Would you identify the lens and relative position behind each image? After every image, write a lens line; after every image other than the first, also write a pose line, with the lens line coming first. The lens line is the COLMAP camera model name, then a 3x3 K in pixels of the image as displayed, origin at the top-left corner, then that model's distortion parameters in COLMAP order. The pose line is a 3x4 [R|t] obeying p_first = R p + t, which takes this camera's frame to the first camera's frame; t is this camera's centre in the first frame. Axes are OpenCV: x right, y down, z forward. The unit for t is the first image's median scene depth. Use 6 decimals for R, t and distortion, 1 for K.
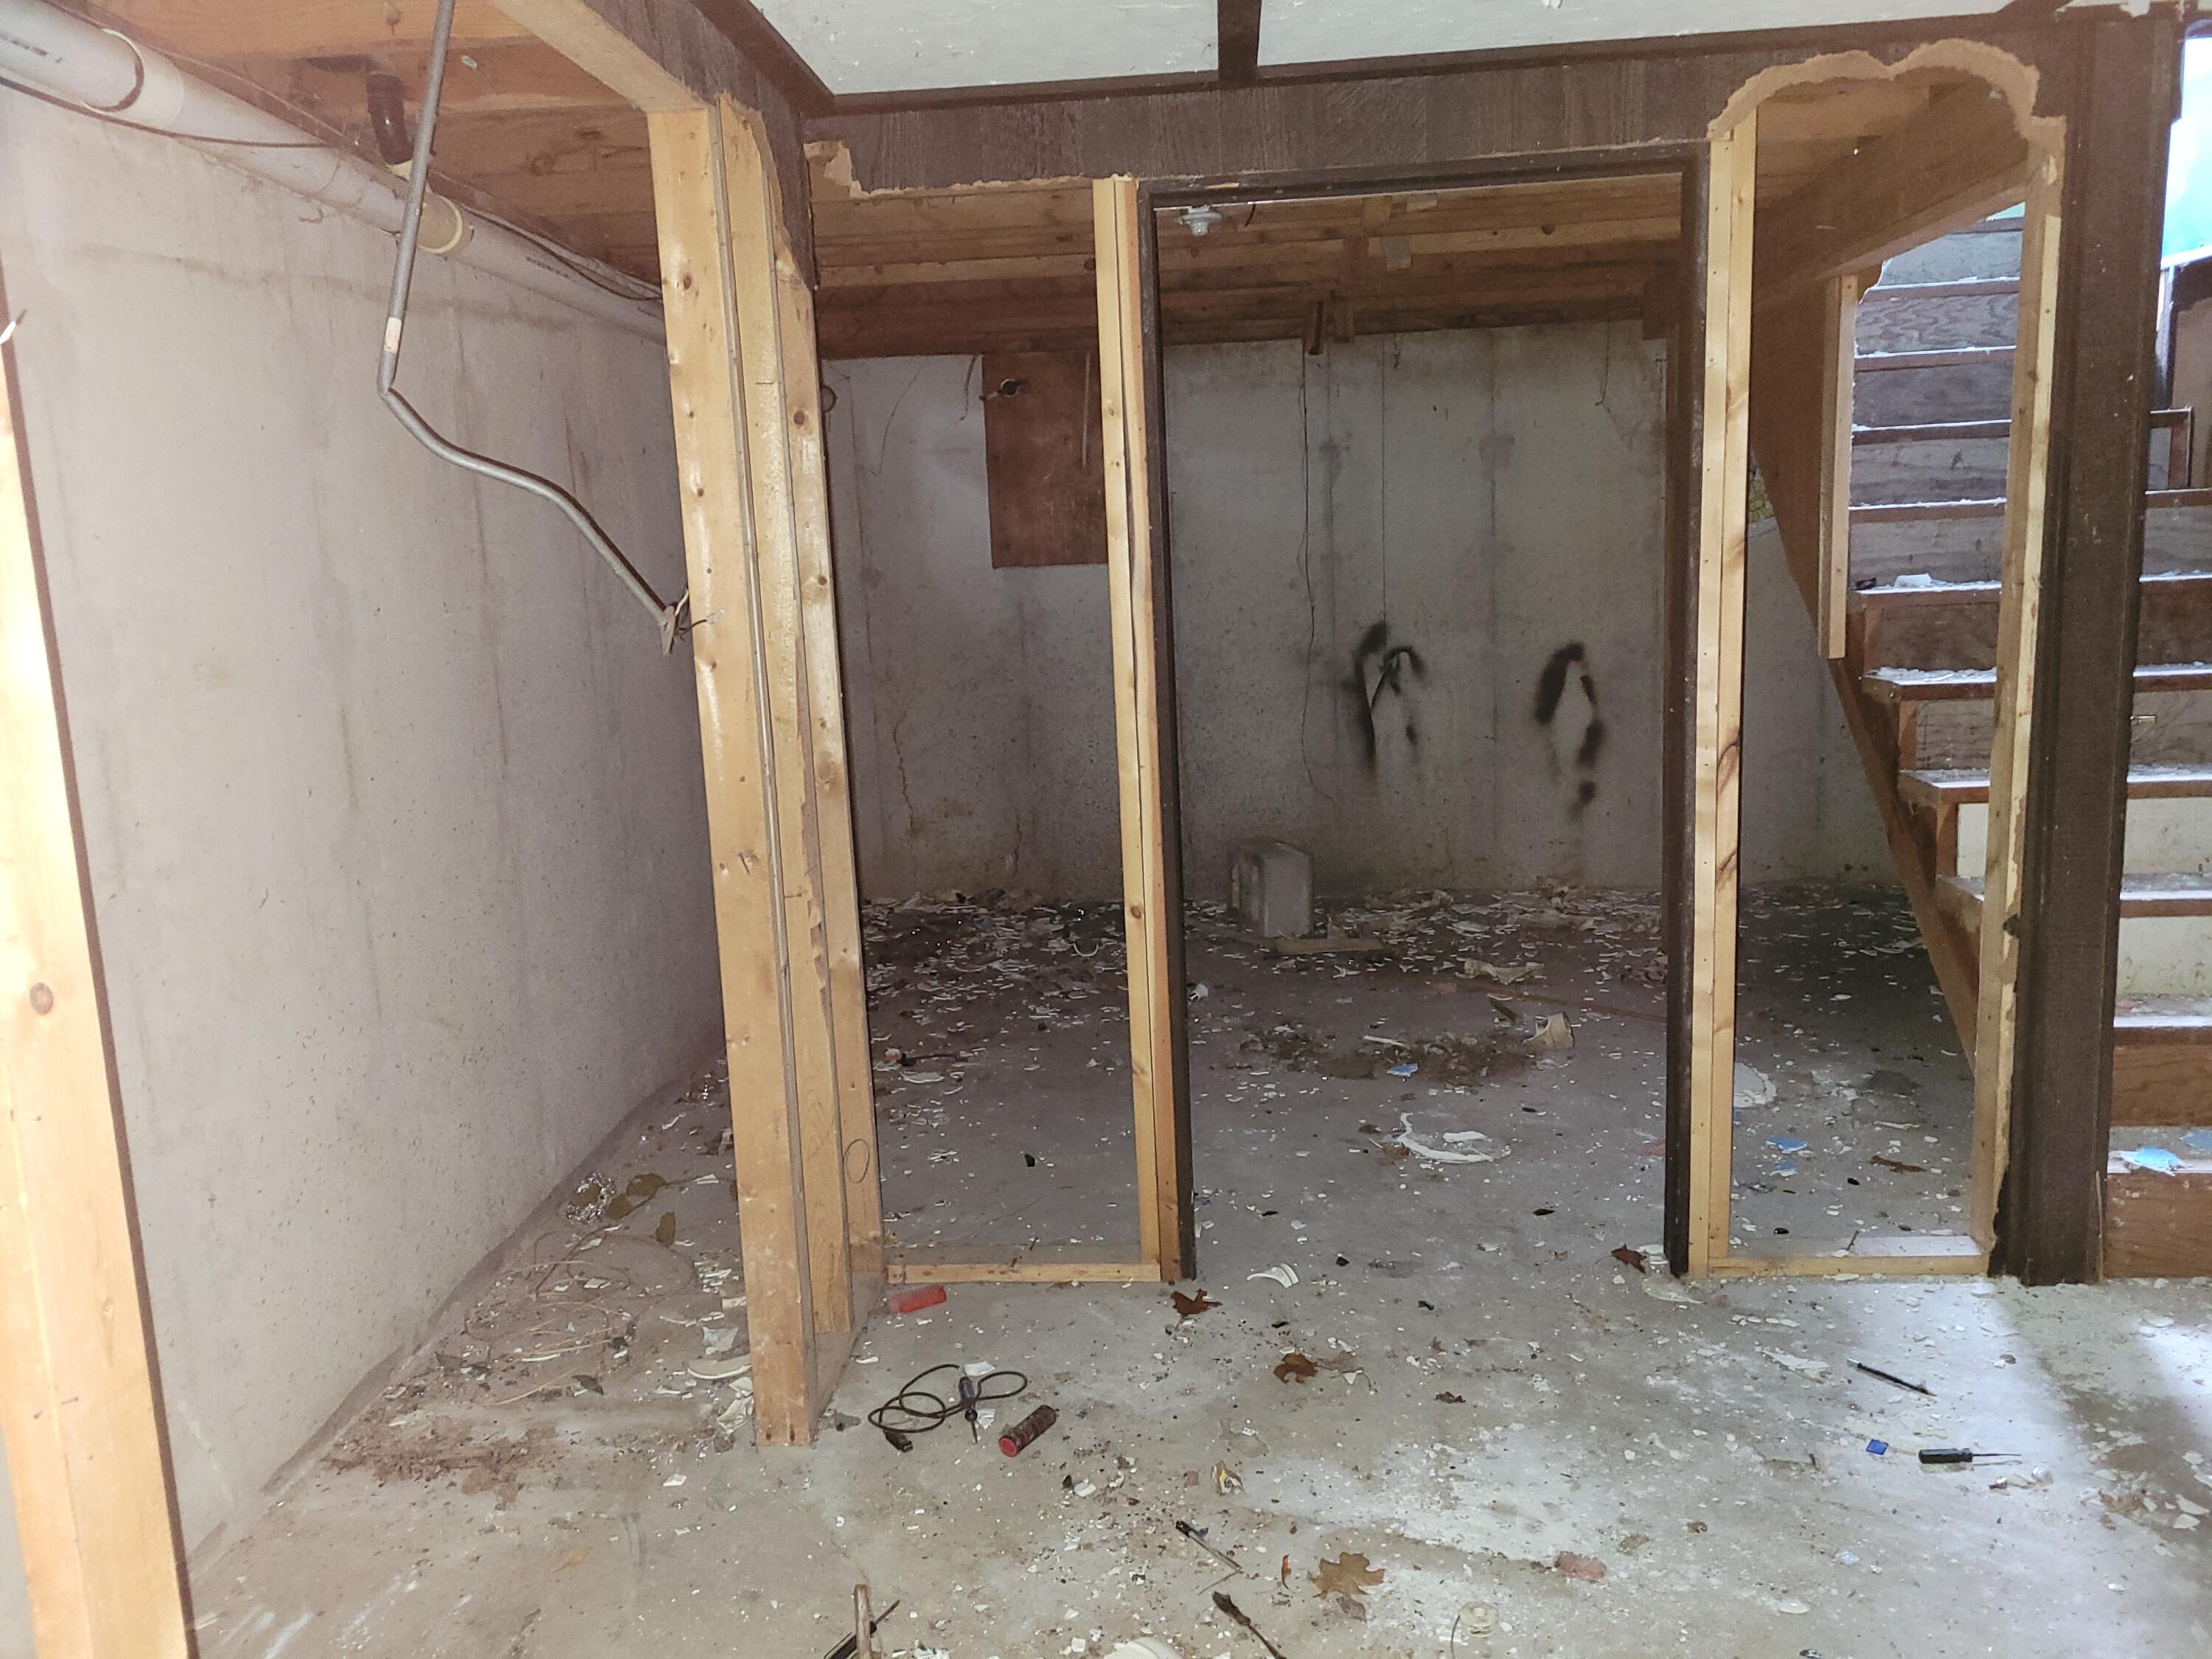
lens RADIAL K [[1676.6, 0, 1103.3], [0, 1676.6, 829.6], [0, 0, 1]] dist [0.034592, 0.001339]
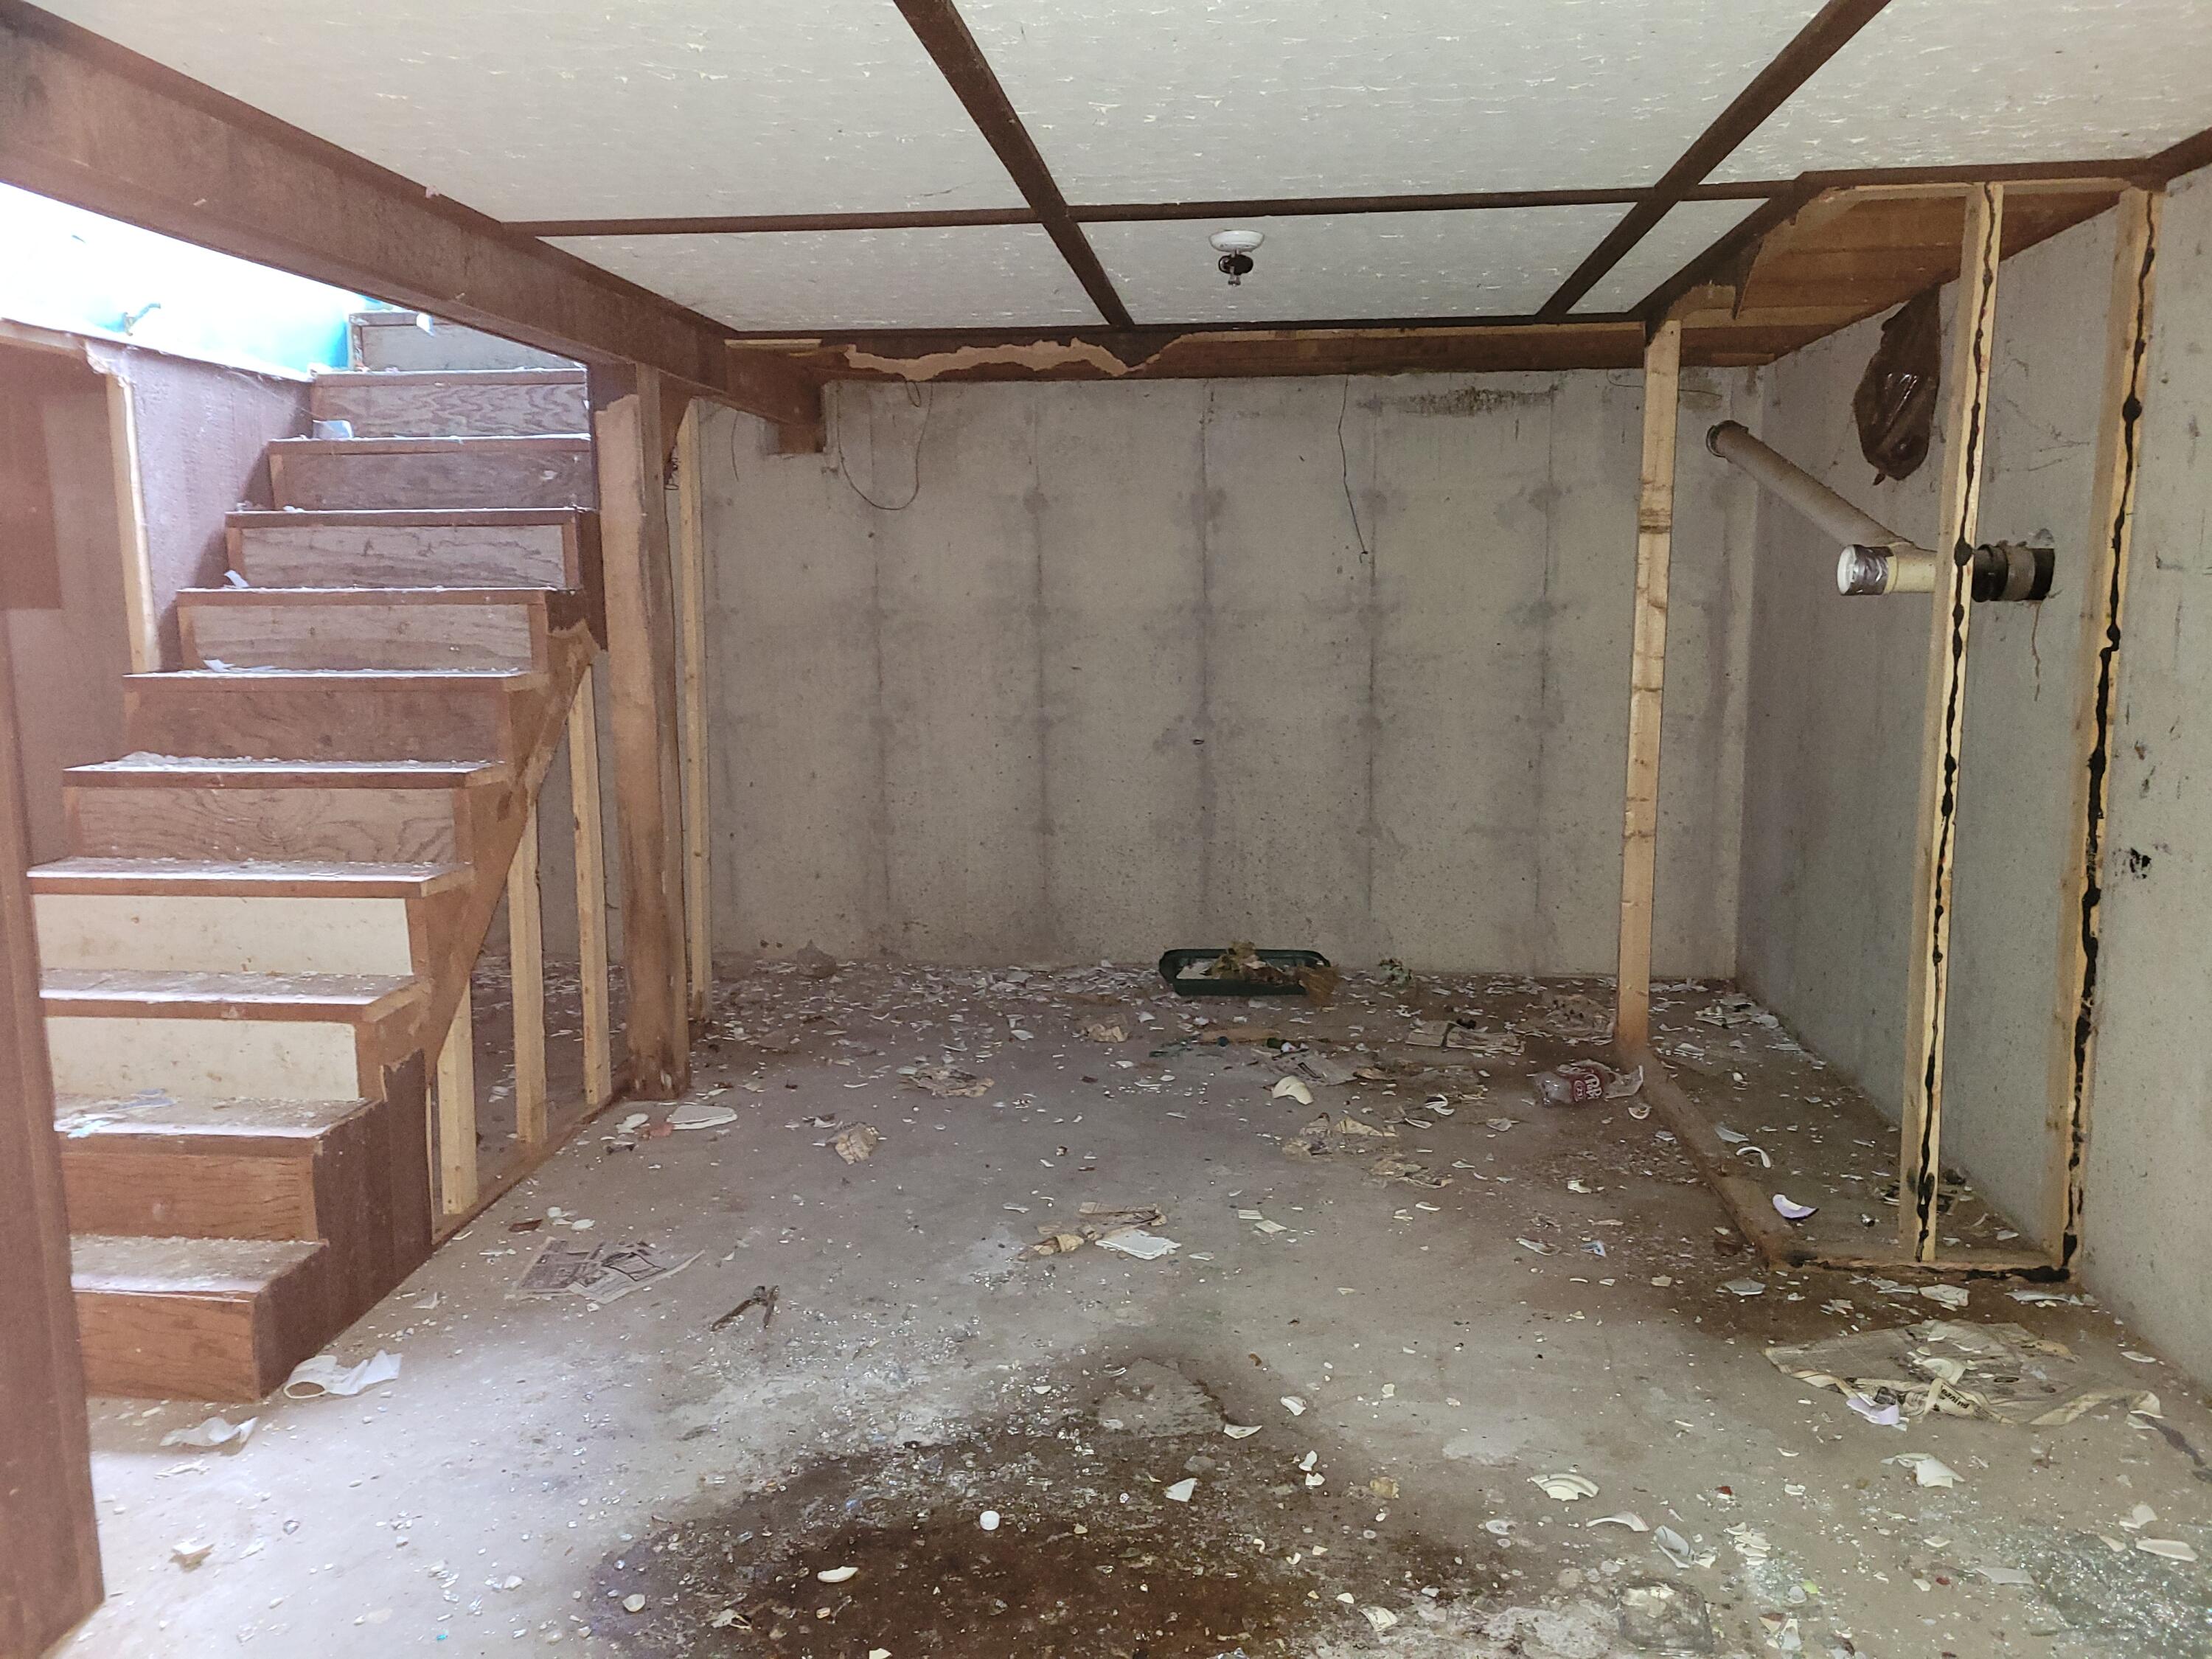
lens RADIAL K [[1676.6, 0, 1108.6], [0, 1676.6, 827.9], [0, 0, 1]] dist [0.034592, 0.001339]
pose [[0.999183, 0.037680, -0.014628, 0.960760], [-0.038014, 0.999006, -0.023300, -0.045726], [0.013735, 0.023837, 0.999621, 0.012109]]
